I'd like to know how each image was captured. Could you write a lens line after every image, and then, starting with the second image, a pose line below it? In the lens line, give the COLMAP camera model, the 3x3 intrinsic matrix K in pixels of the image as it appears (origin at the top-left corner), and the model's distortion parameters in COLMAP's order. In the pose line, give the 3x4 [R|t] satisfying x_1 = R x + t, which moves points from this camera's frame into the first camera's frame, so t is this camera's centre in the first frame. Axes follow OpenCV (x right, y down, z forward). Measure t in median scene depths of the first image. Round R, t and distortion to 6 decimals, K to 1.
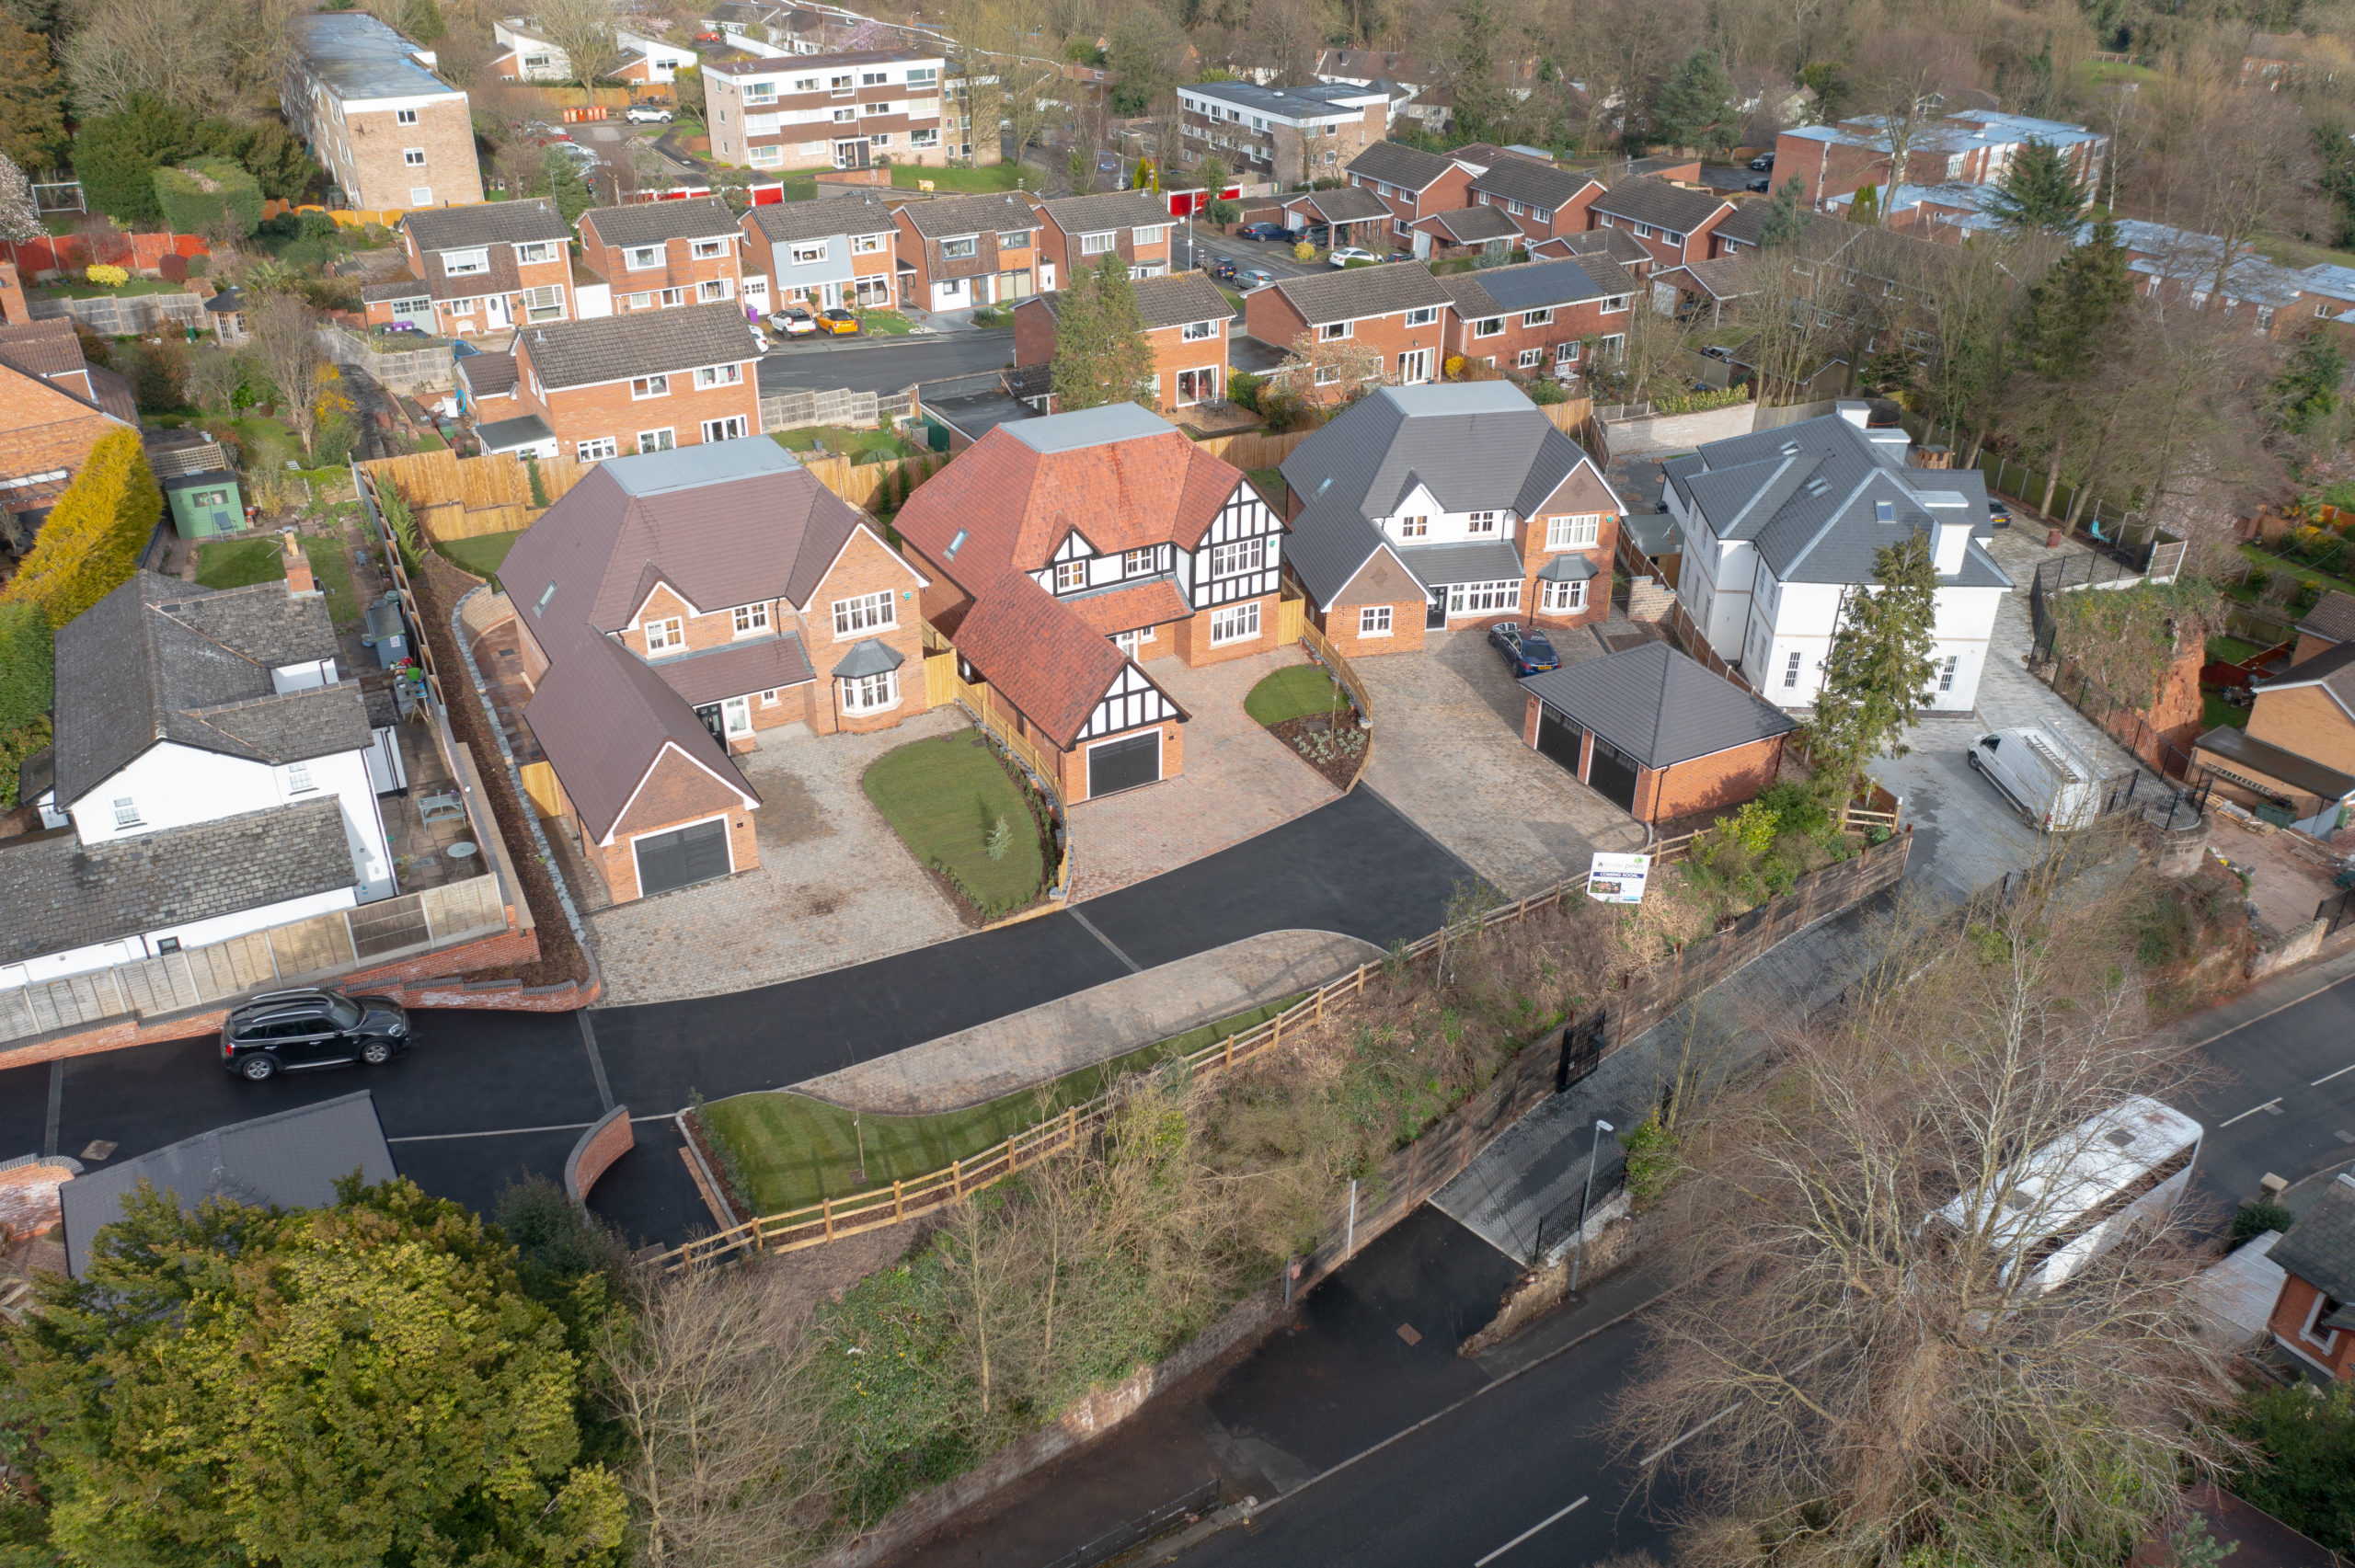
lens RADIAL K [[1863.1, 0, 1177.2], [0, 1863.1, 796.8], [0, 0, 1]] dist [-0.015156, 0.014318]
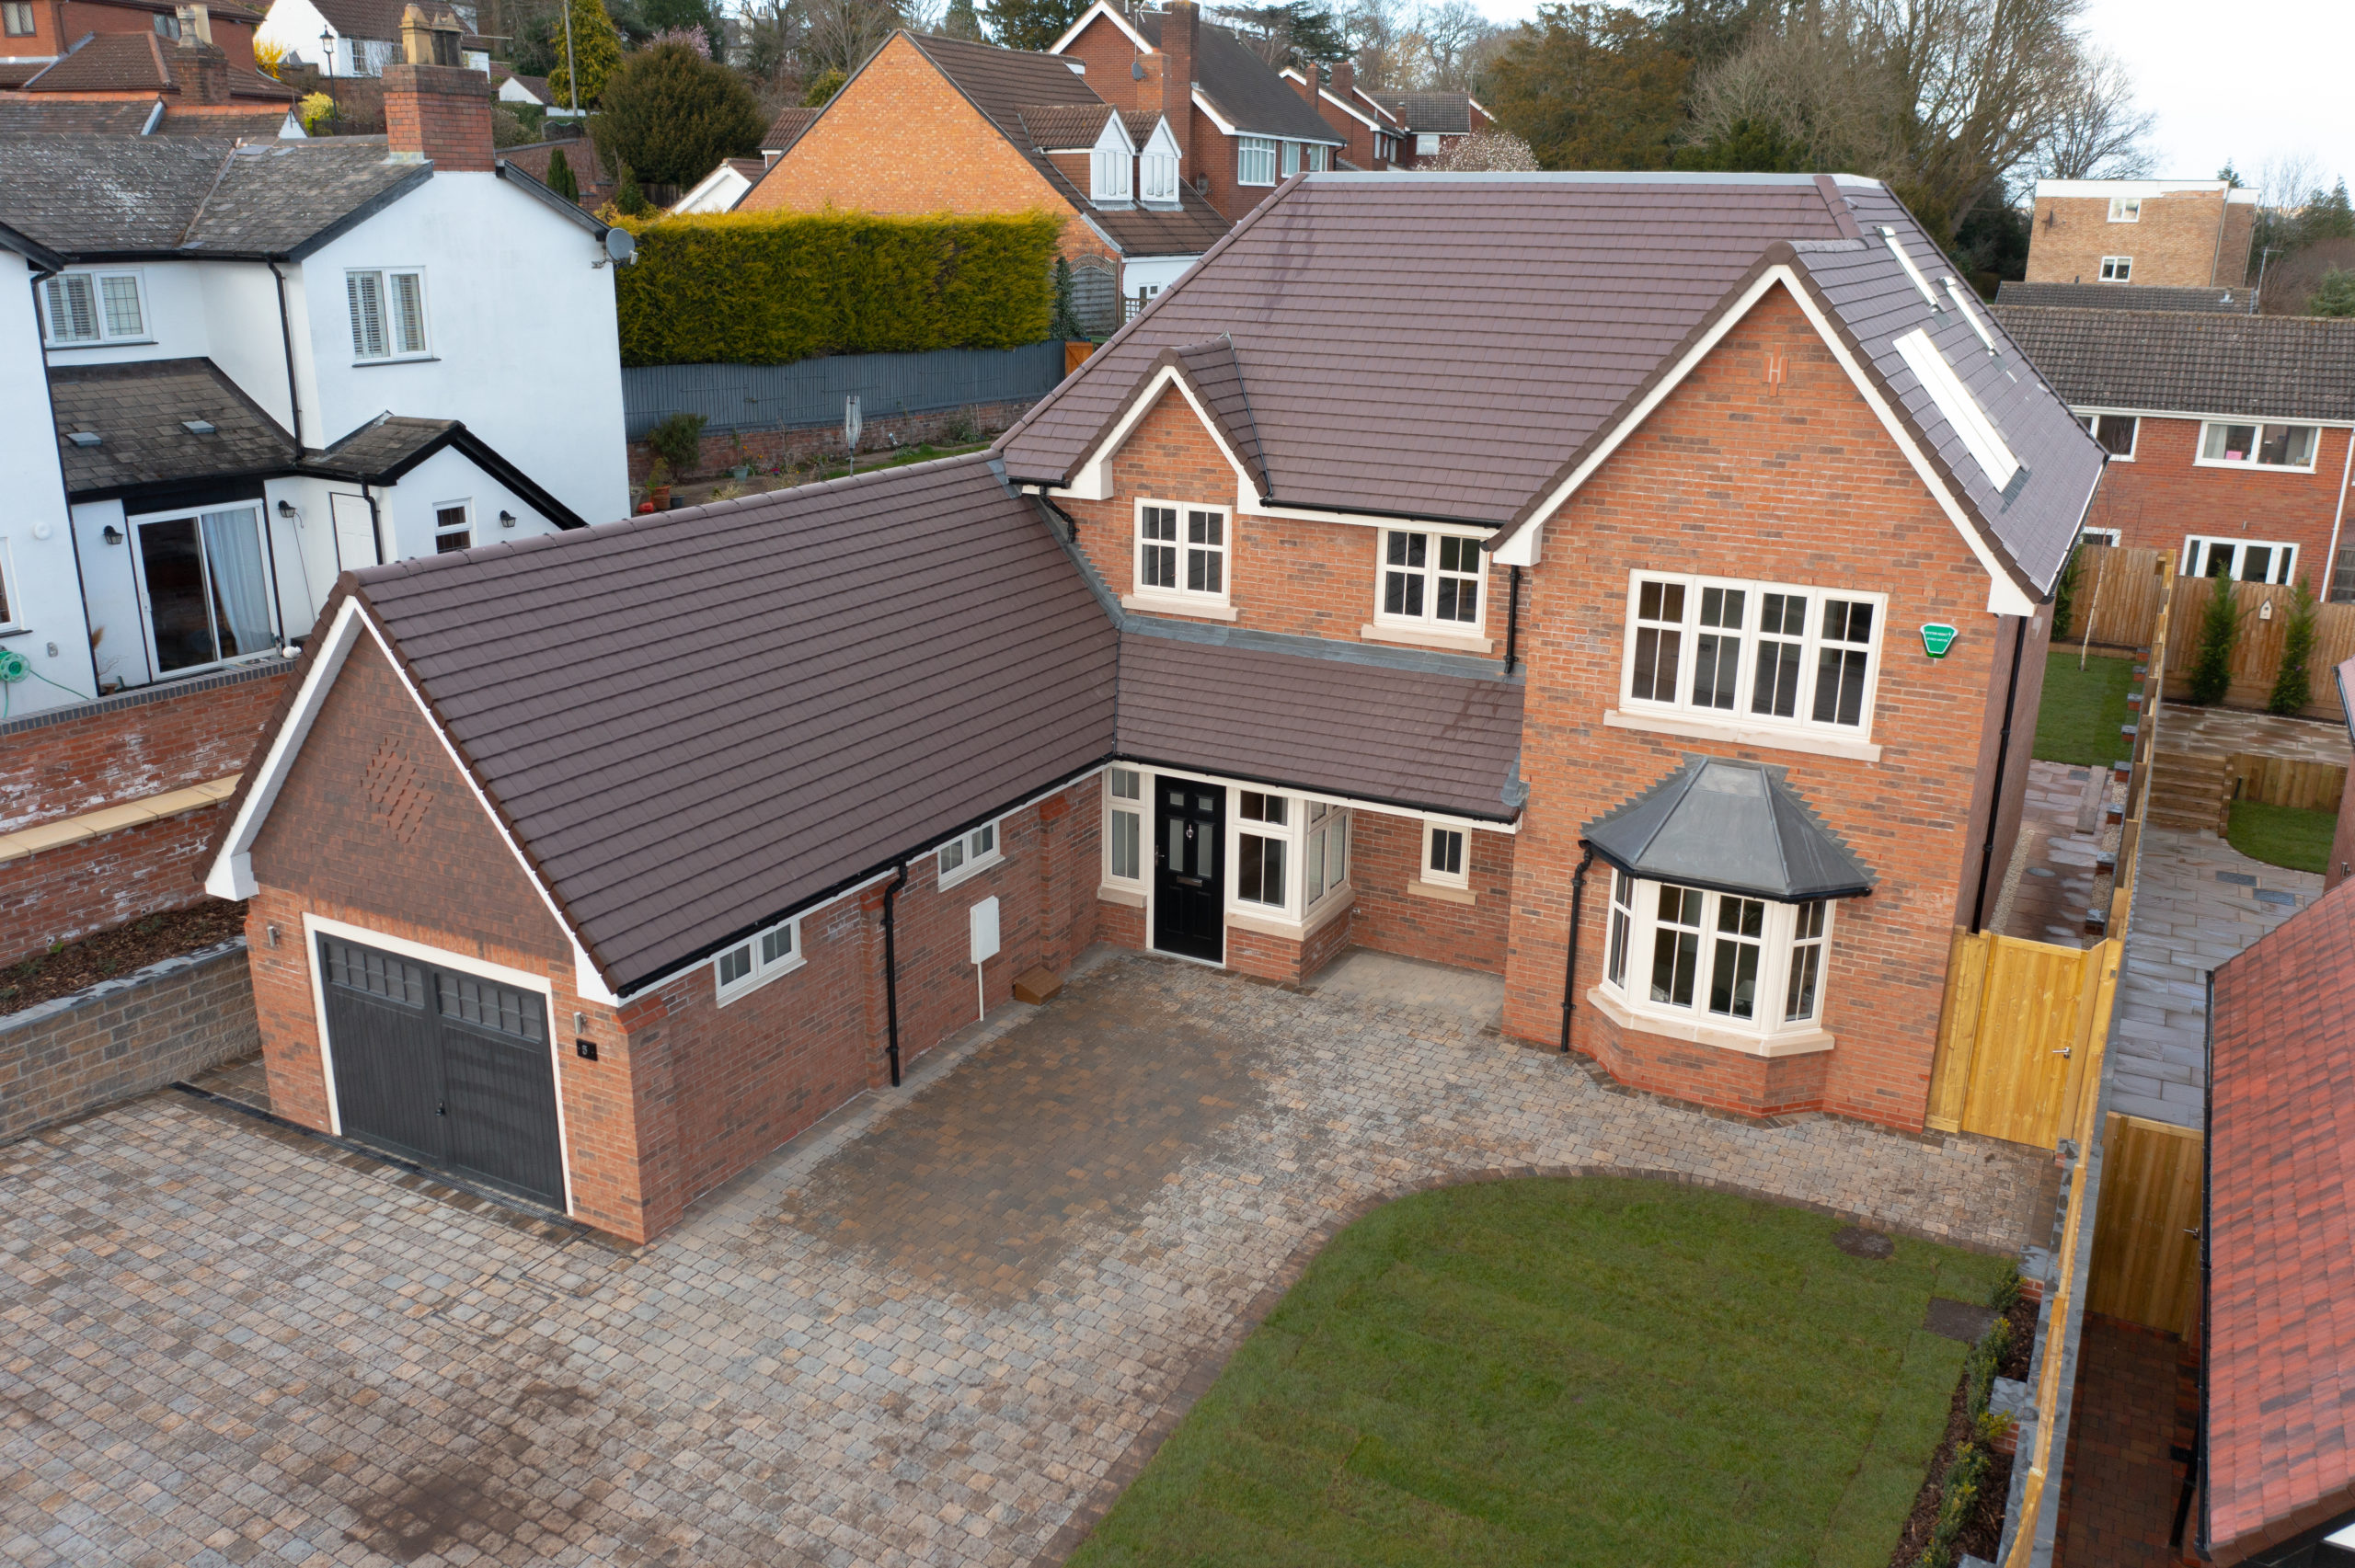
lens RADIAL K [[1863.1, 0, 1179.8], [0, 1863.1, 787.1], [0, 0, 1]] dist [-0.015156, 0.014318]
pose [[0.534100, 0.253844, -0.806412, 0.004797], [-0.431466, 0.902128, -0.001793, -0.038568], [0.727032, 0.348897, 0.591351, 0.659257]]
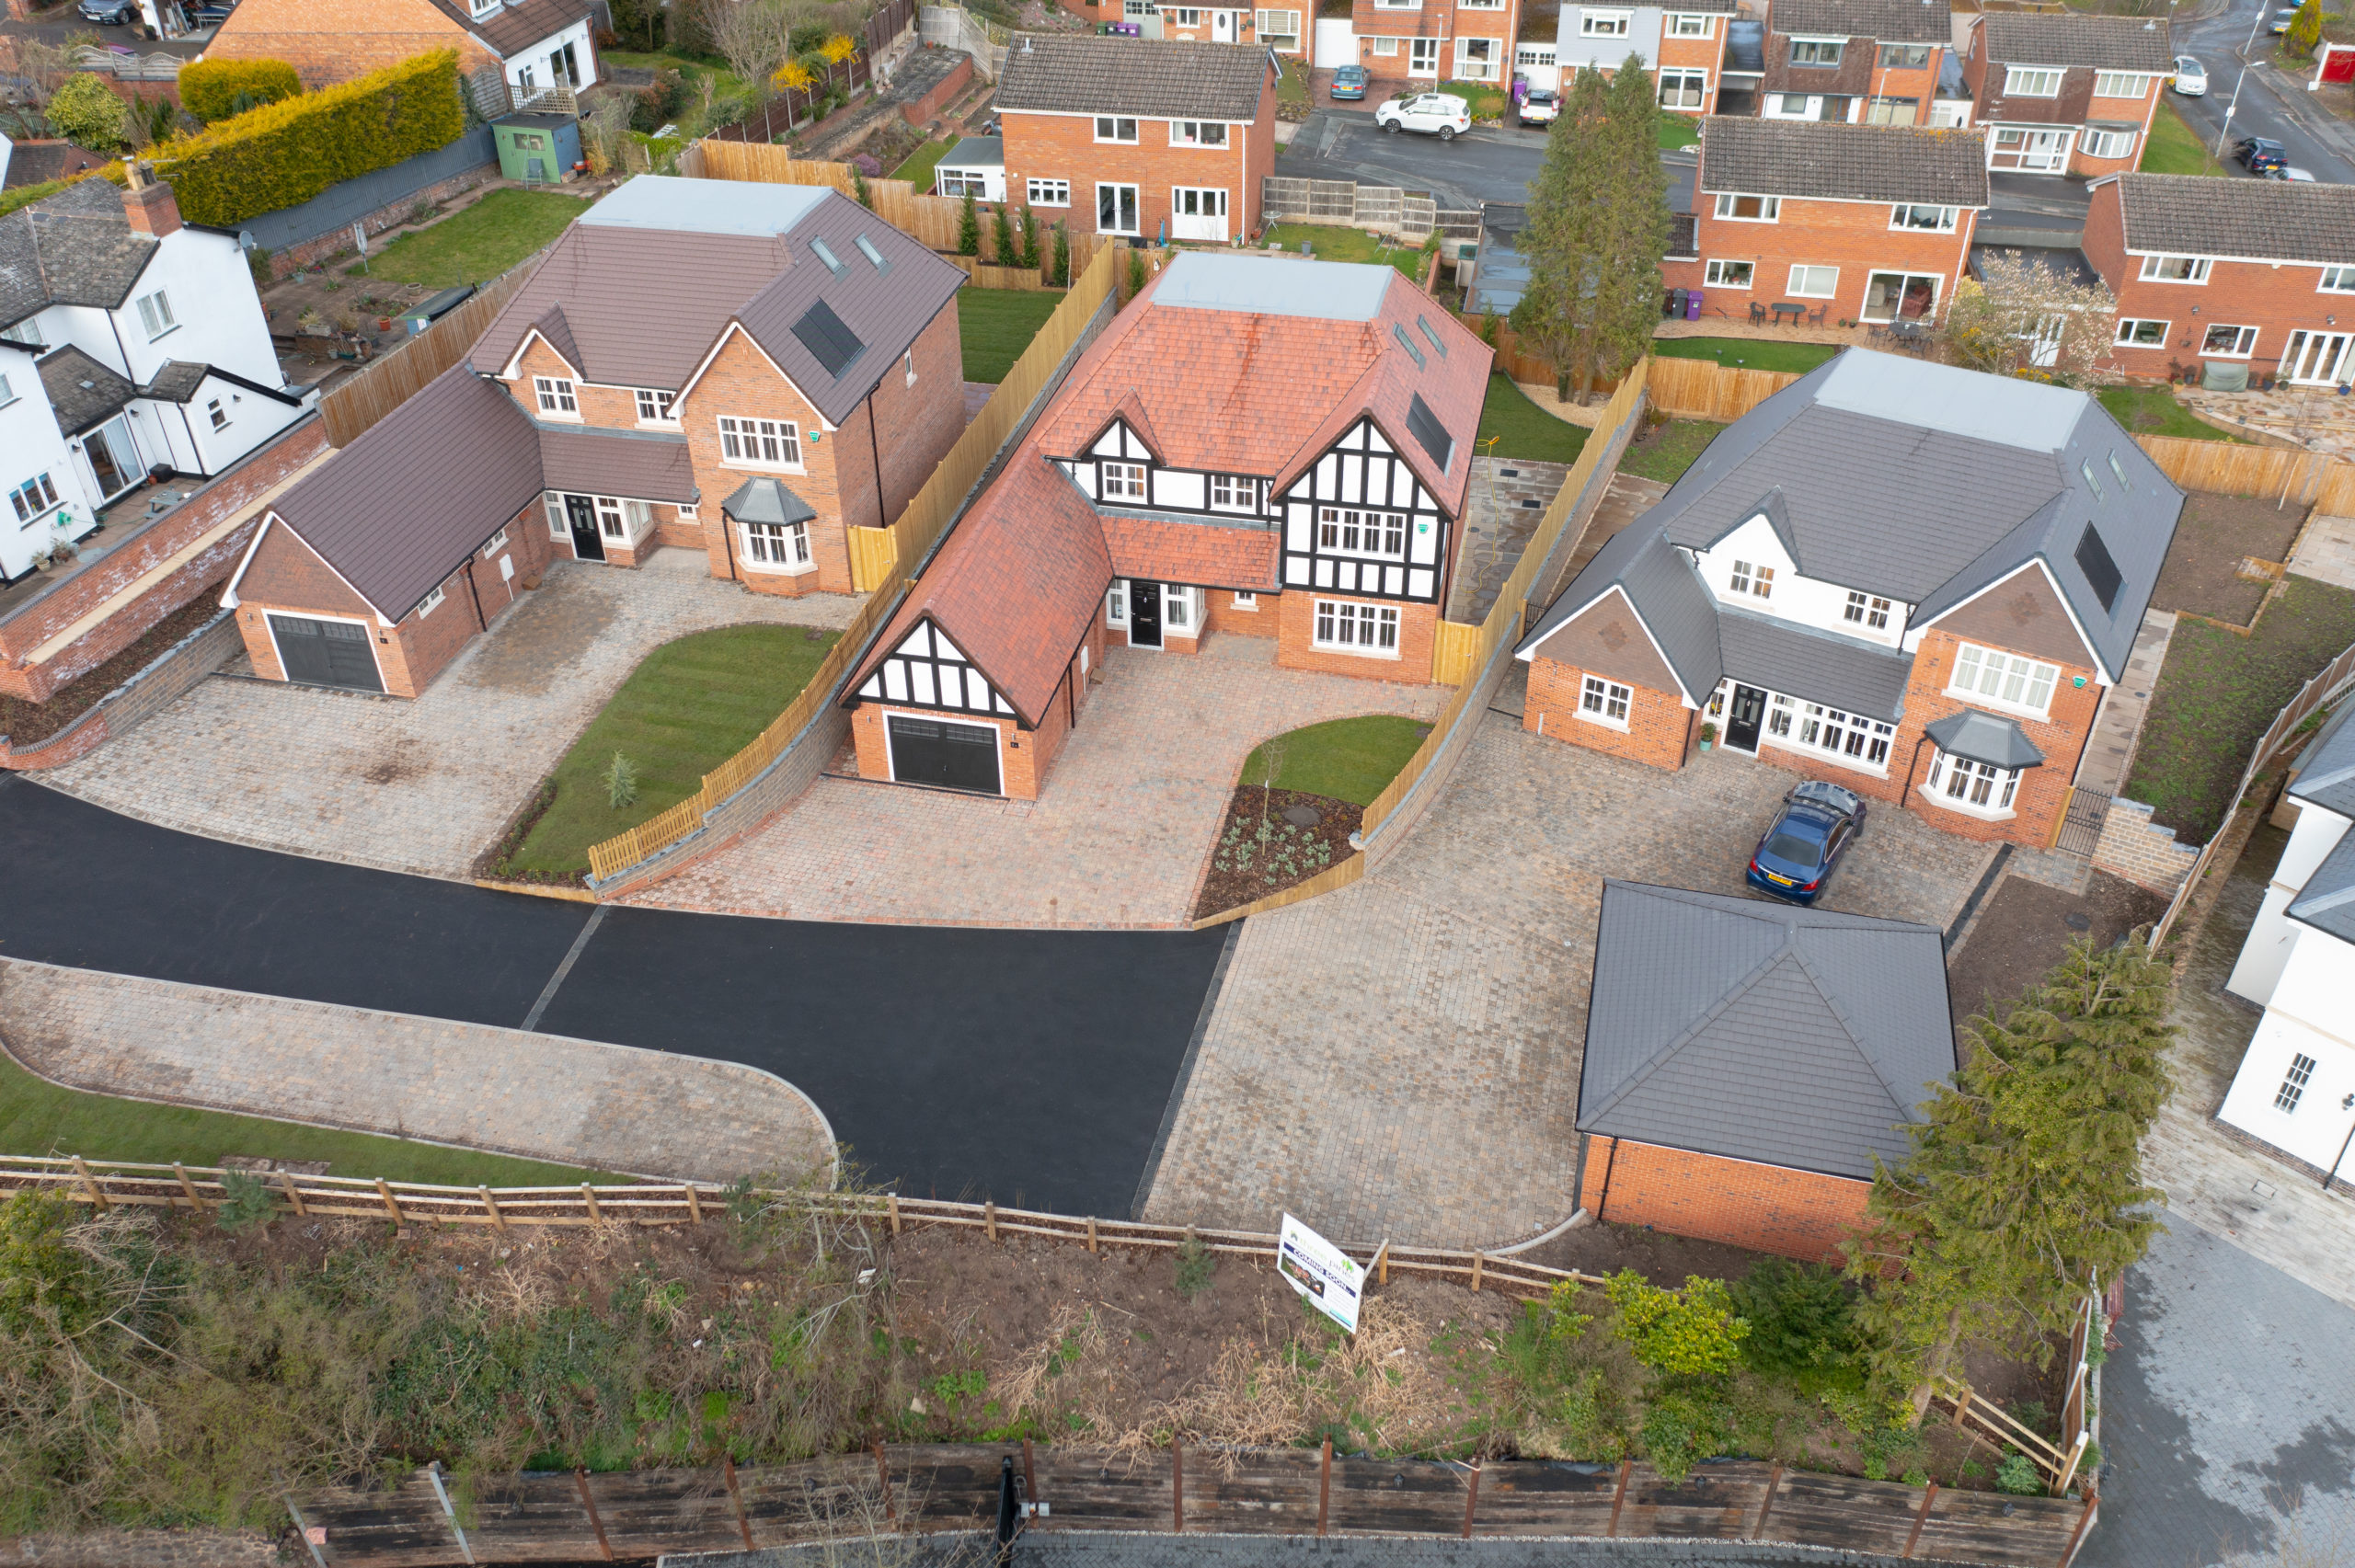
lens RADIAL K [[1863.1, 0, 1180.0], [0, 1863.1, 791.4], [0, 0, 1]] dist [-0.015156, 0.014318]
pose [[0.738153, 0.385269, -0.553803, 0.359756], [-0.325679, 0.922406, 0.207608, -0.149811], [0.590816, 0.027116, 0.806351, 0.410739]]
